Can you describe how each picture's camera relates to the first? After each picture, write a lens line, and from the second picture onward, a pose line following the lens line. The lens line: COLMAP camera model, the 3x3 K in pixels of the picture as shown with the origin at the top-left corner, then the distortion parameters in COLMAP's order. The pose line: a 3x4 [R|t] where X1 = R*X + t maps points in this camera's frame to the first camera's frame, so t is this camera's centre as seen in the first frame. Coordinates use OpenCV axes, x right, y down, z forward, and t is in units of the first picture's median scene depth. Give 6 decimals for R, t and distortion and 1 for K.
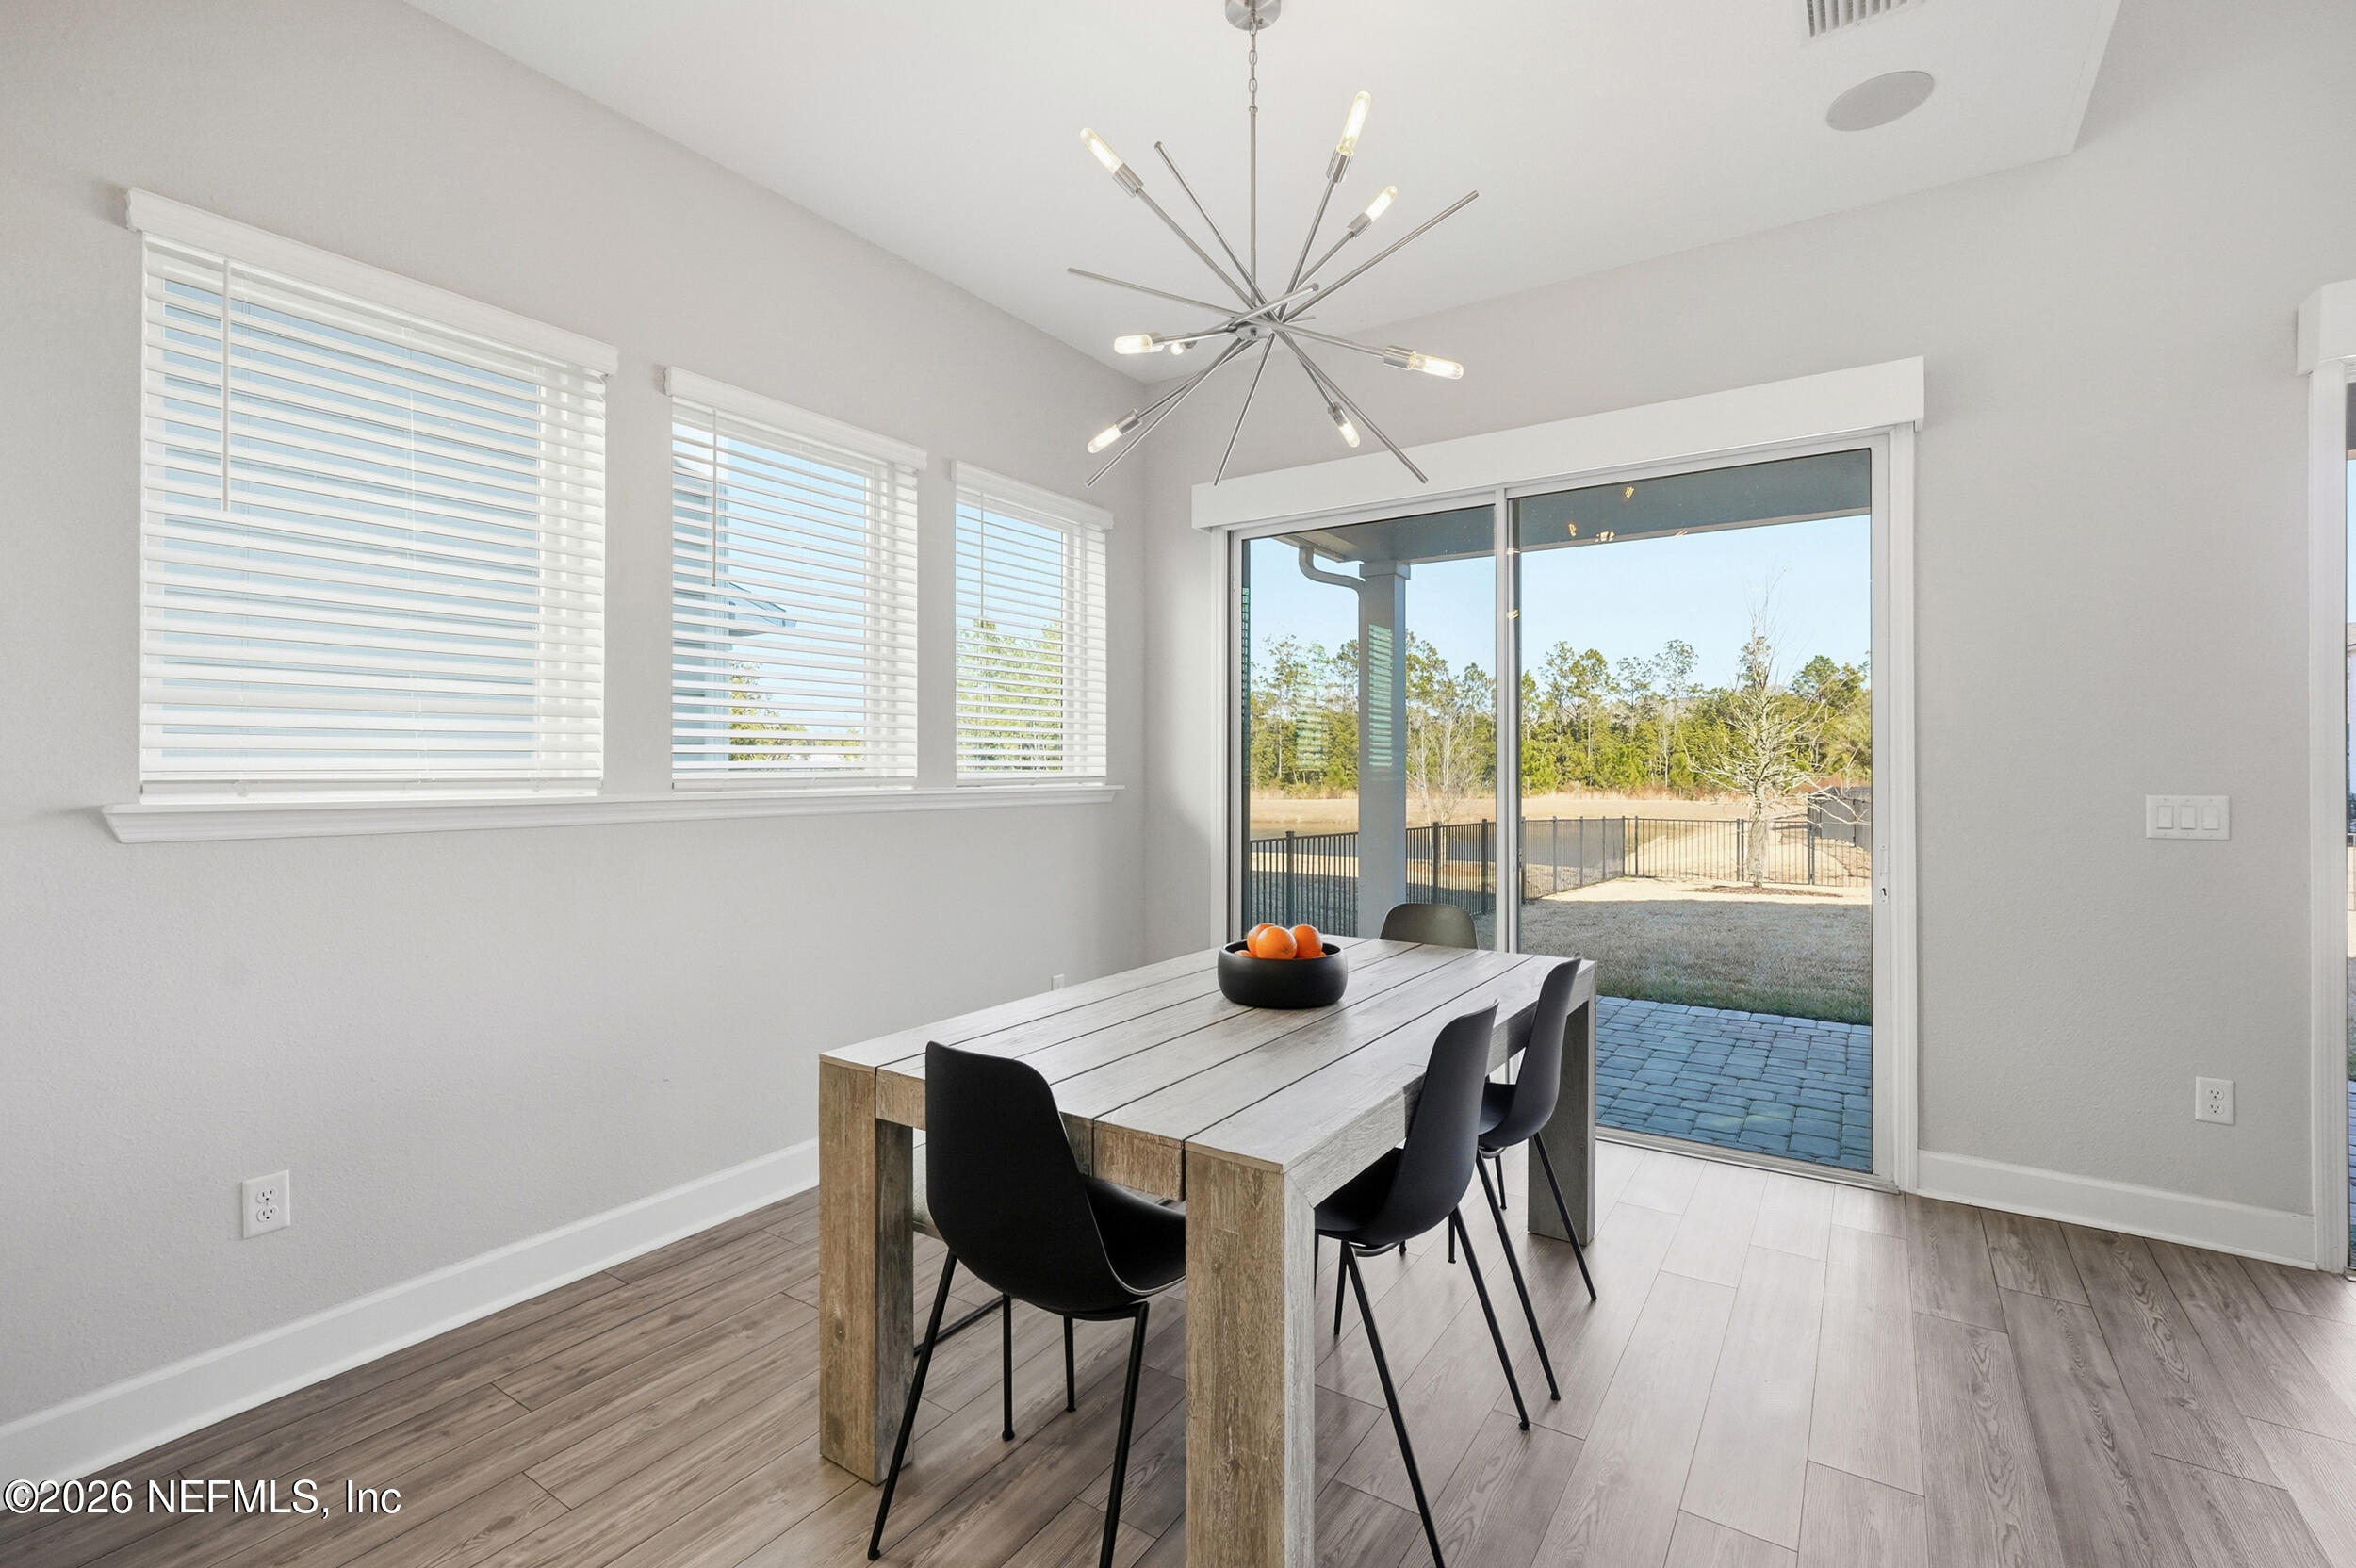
lens RADIAL K [[1035.9, 0, 1185.8], [0, 1035.9, 770.5], [0, 0, 1]] dist [-0.008872, 0.001470]
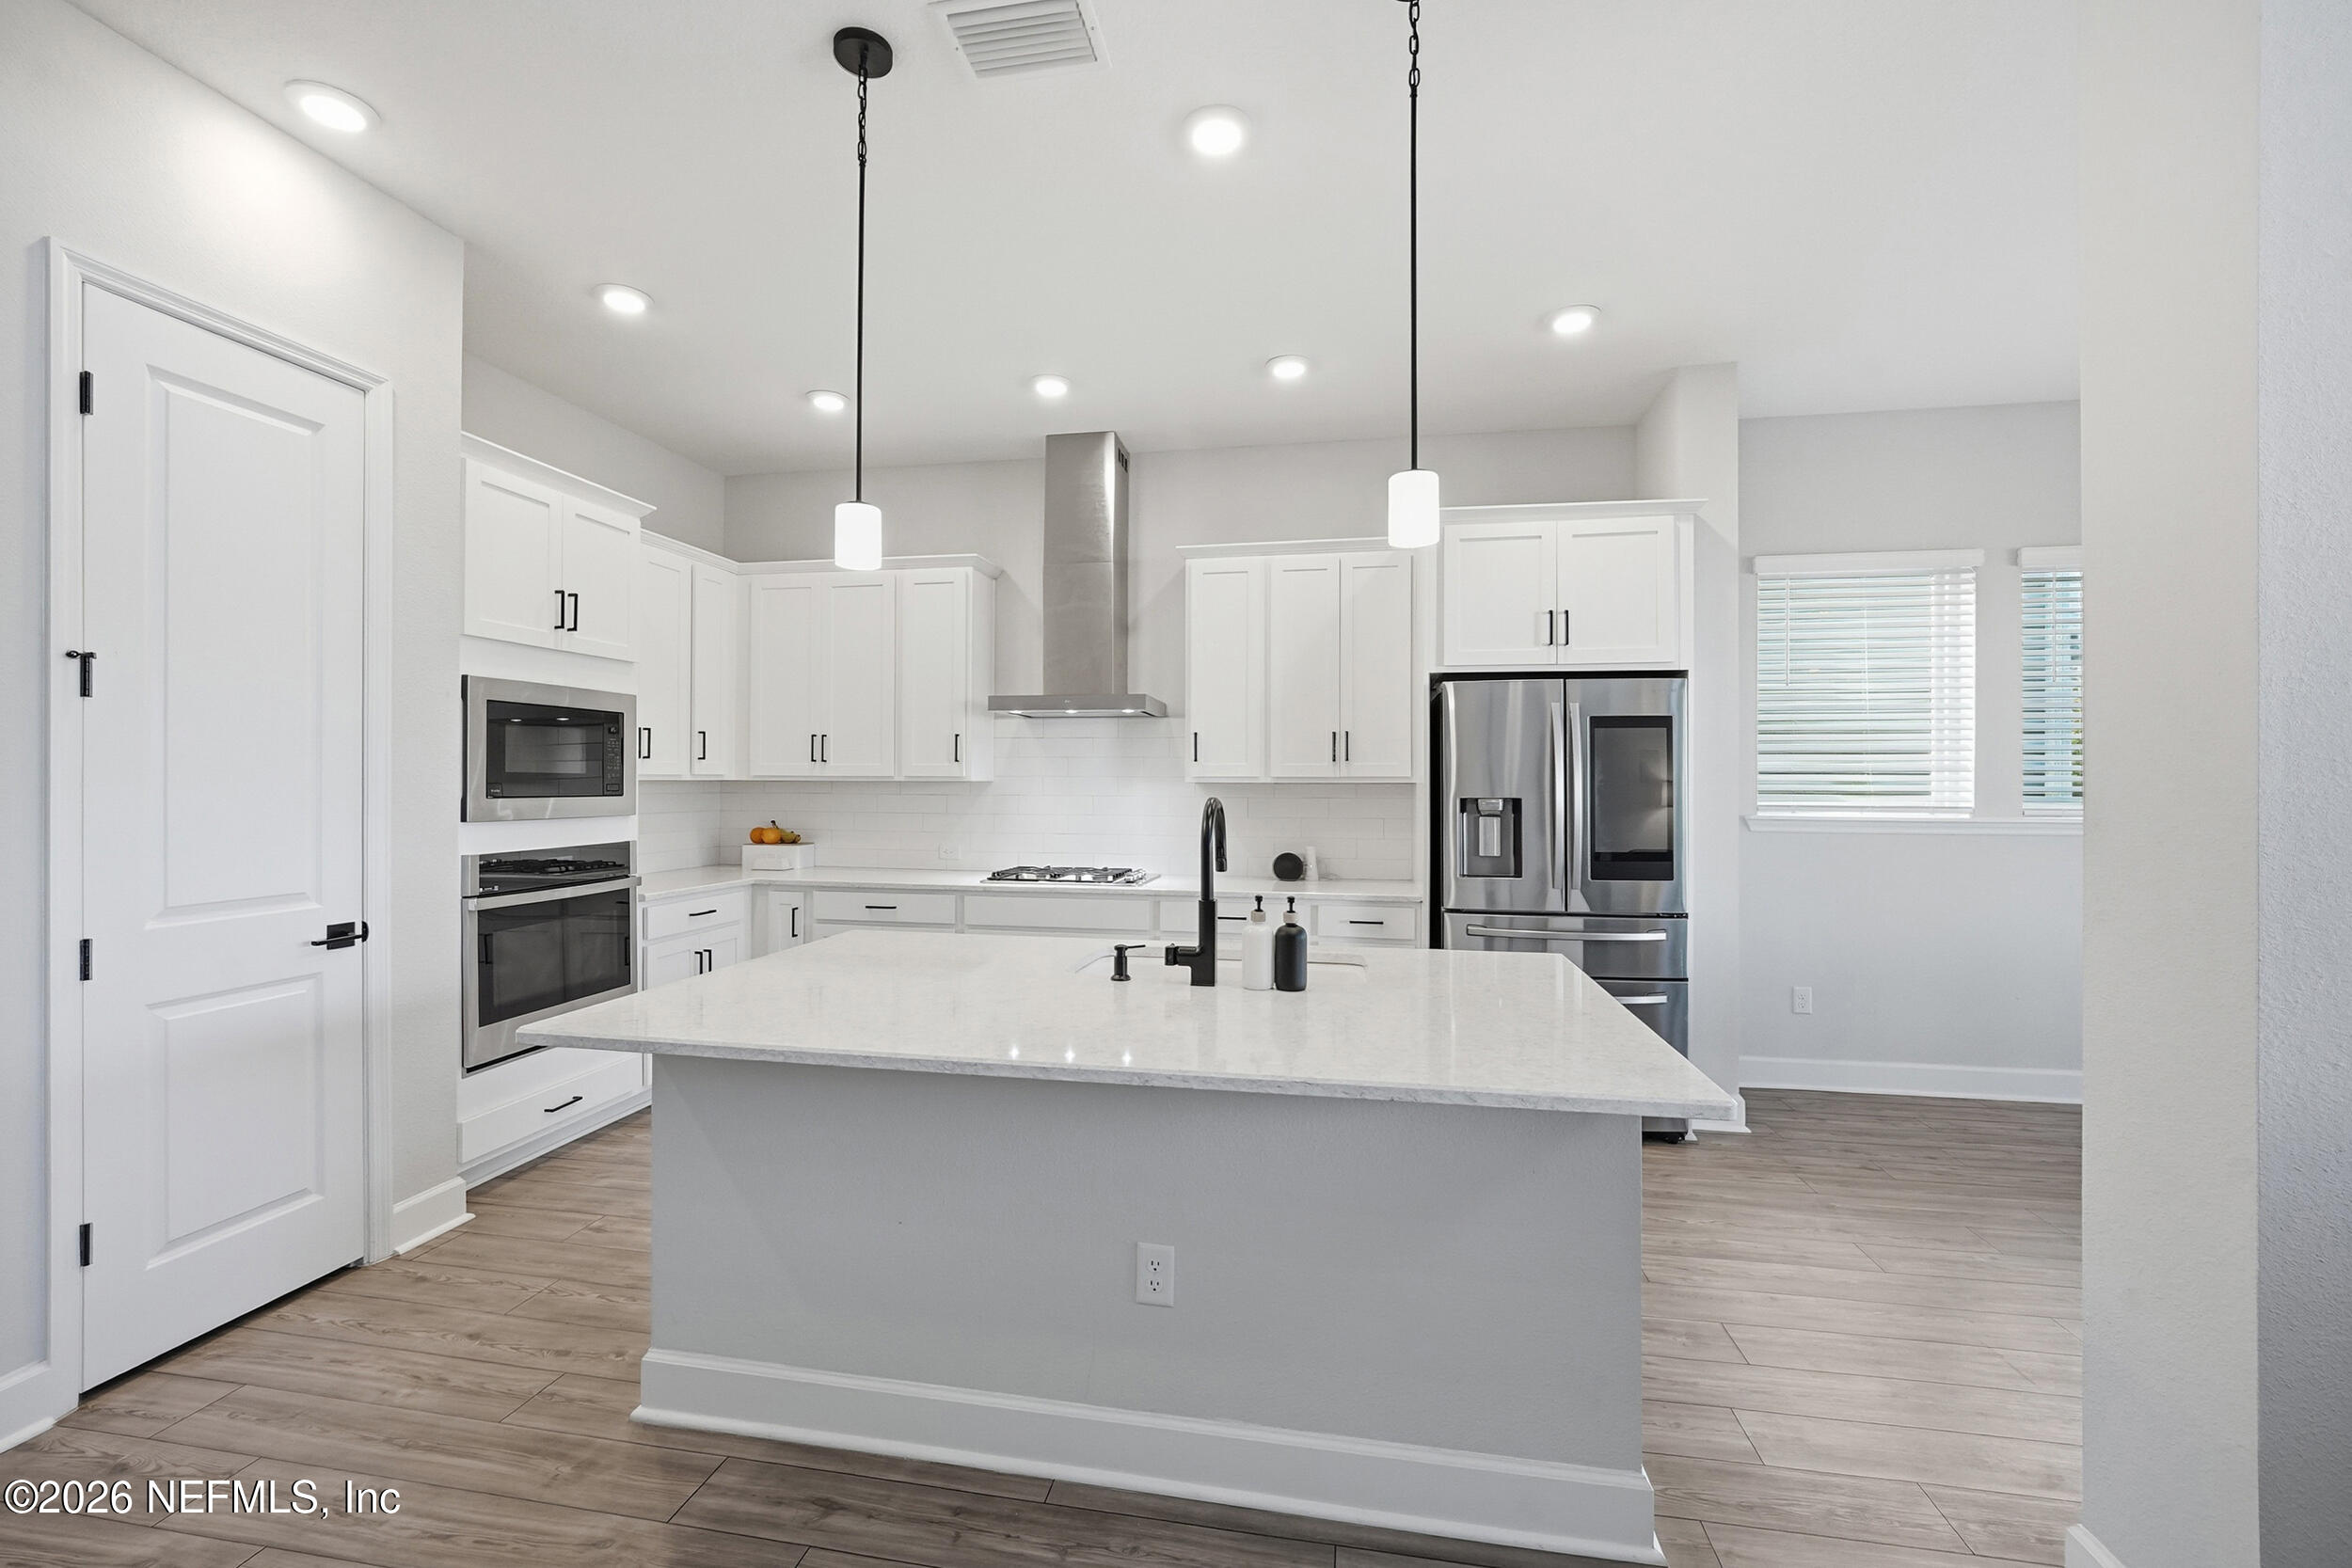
lens RADIAL K [[965.1, 0, 1171.2], [0, 965.1, 778.7], [0, 0, 1]] dist [-0.007187, 0.000248]
pose [[0.392851, -0.000716, -0.919602, 0.045494], [-0.004725, 0.999985, -0.002797, -0.003622], [0.919590, 0.005443, 0.392842, -0.102966]]
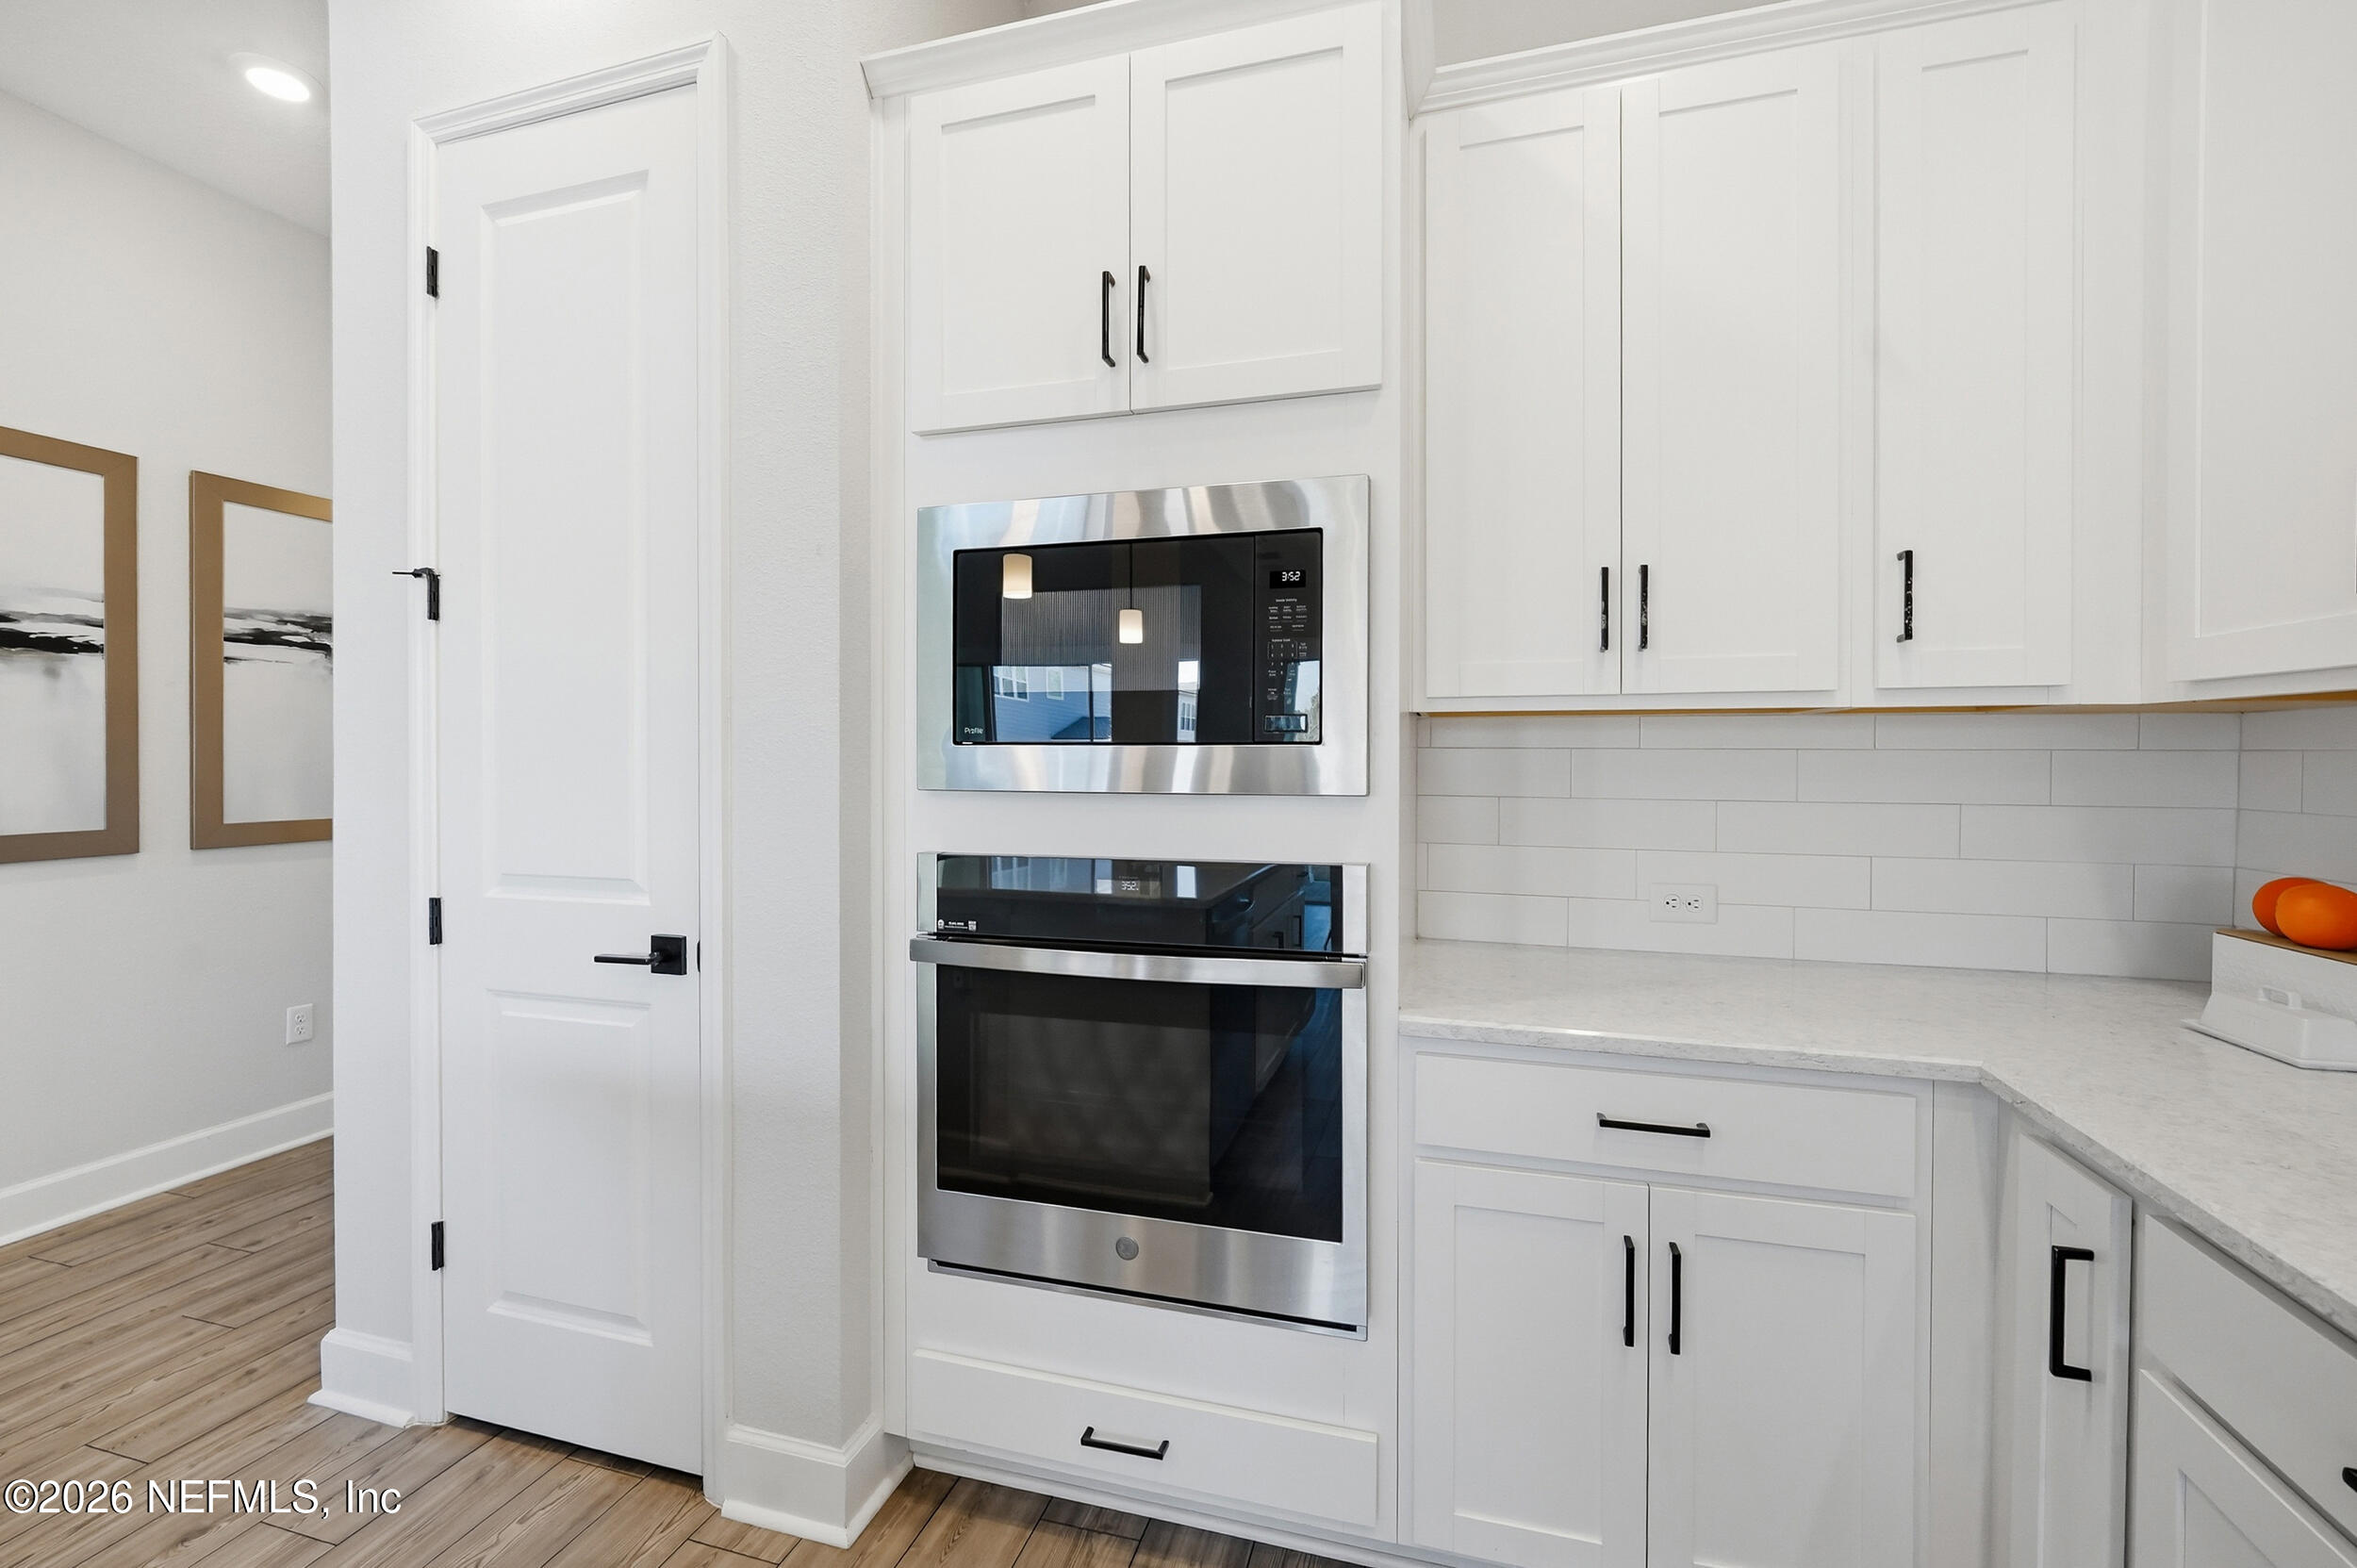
lens RADIAL K [[988.4, 0, 1187.8], [0, 988.4, 762.3], [0, 0, 1]] dist [-0.008213, 0.001034]
pose [[-0.955314, 0.002528, -0.295583, -0.126712], [-0.000108, 0.999960, 0.008900, 0.000146], [0.295594, 0.008534, -0.955275, -0.062528]]
